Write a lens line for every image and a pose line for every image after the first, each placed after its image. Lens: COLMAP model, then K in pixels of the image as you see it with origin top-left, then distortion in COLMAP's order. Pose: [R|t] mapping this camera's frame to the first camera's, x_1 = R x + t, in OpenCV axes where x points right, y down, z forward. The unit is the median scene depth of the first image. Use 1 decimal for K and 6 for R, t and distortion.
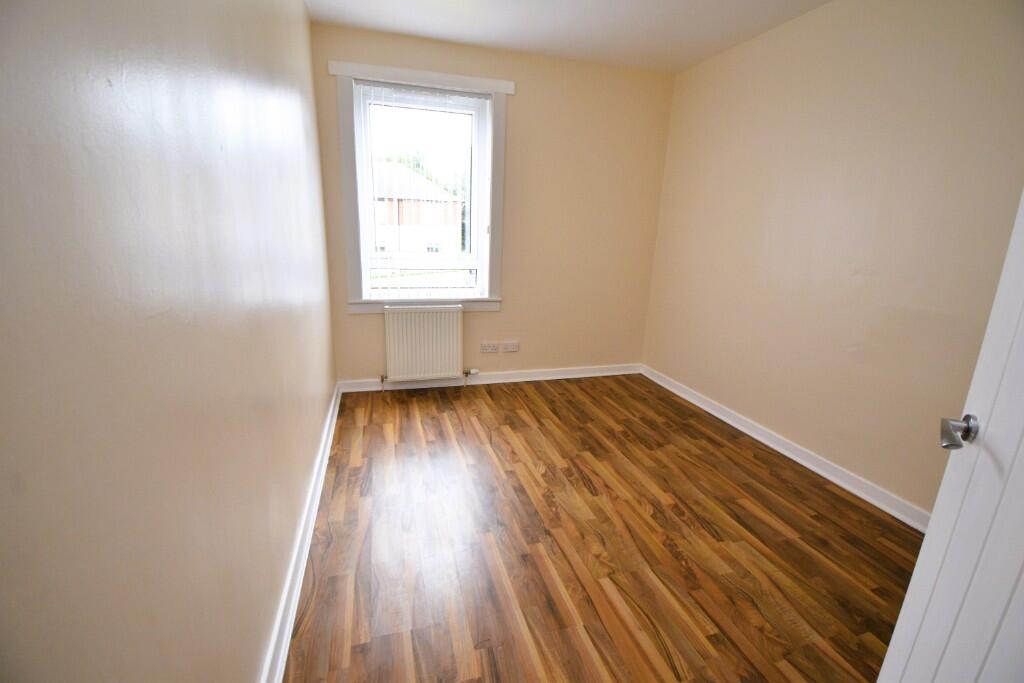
lens RADIAL K [[452.2, 0, 505.9], [0, 452.2, 341.3], [0, 0, 1]] dist [0.015816, -0.019241]
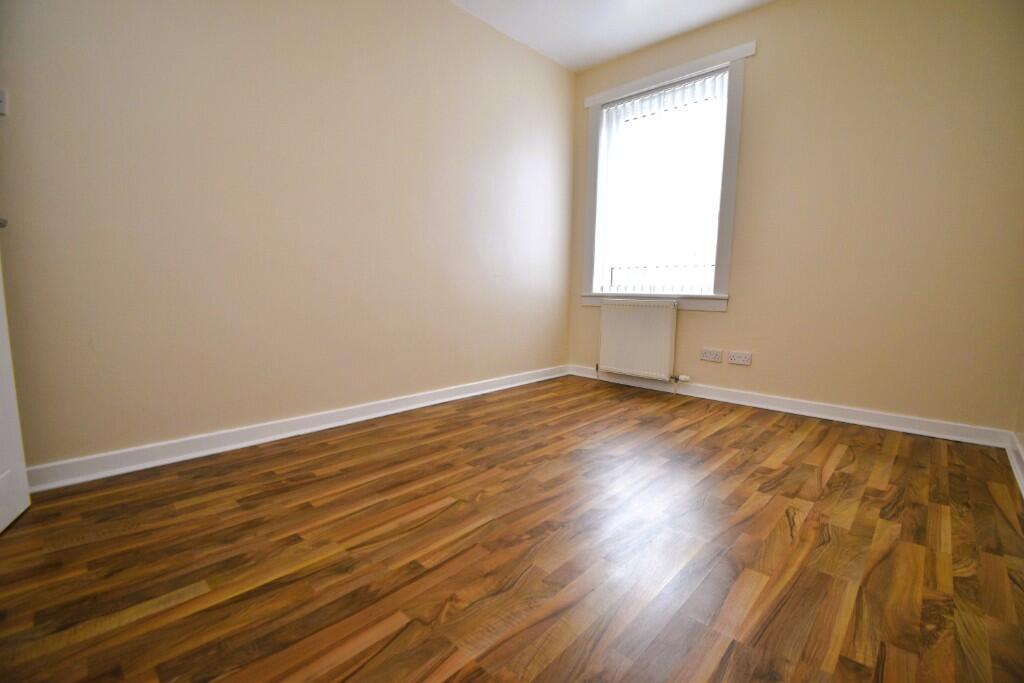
lens RADIAL K [[452.2, 0, 505.9], [0, 452.2, 341.3], [0, 0, 1]] dist [0.015816, -0.019241]
pose [[0.504843, 0.076161, -0.859845, 0.656431], [-0.203501, 0.978525, -0.032809, 0.125062], [0.838881, 0.191543, 0.509500, 0.331090]]
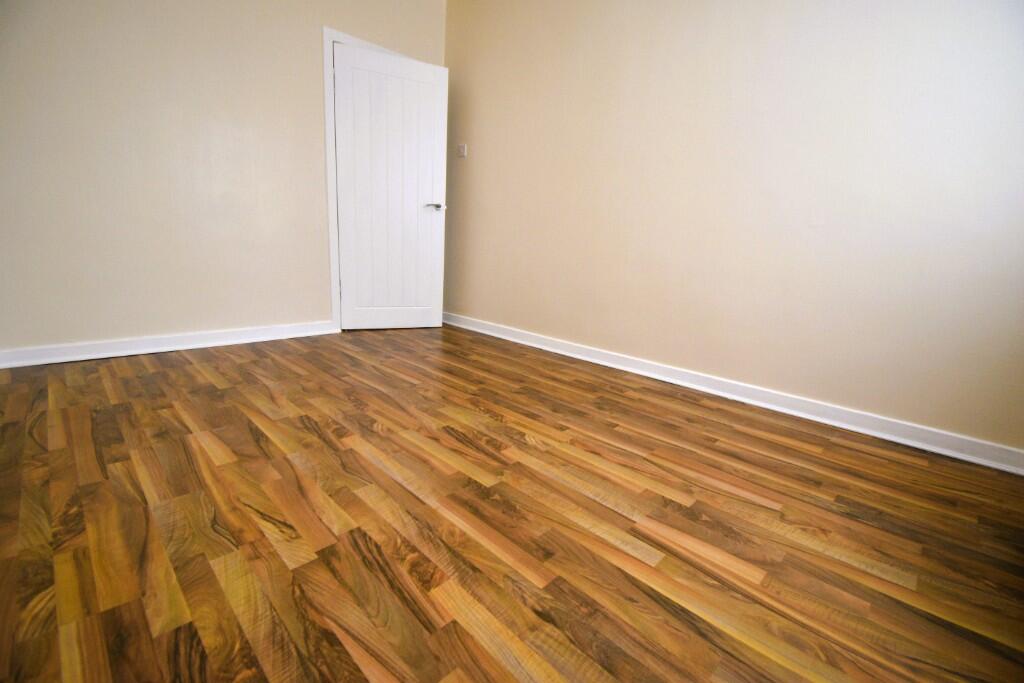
lens RADIAL K [[452.2, 0, 505.9], [0, 452.2, 341.3], [0, 0, 1]] dist [0.015816, -0.019241]
pose [[-0.872069, 0.028244, -0.488568, 0.389386], [-0.195058, 0.895544, 0.399941, -0.100859], [0.448830, 0.444075, -0.775467, 1.275155]]
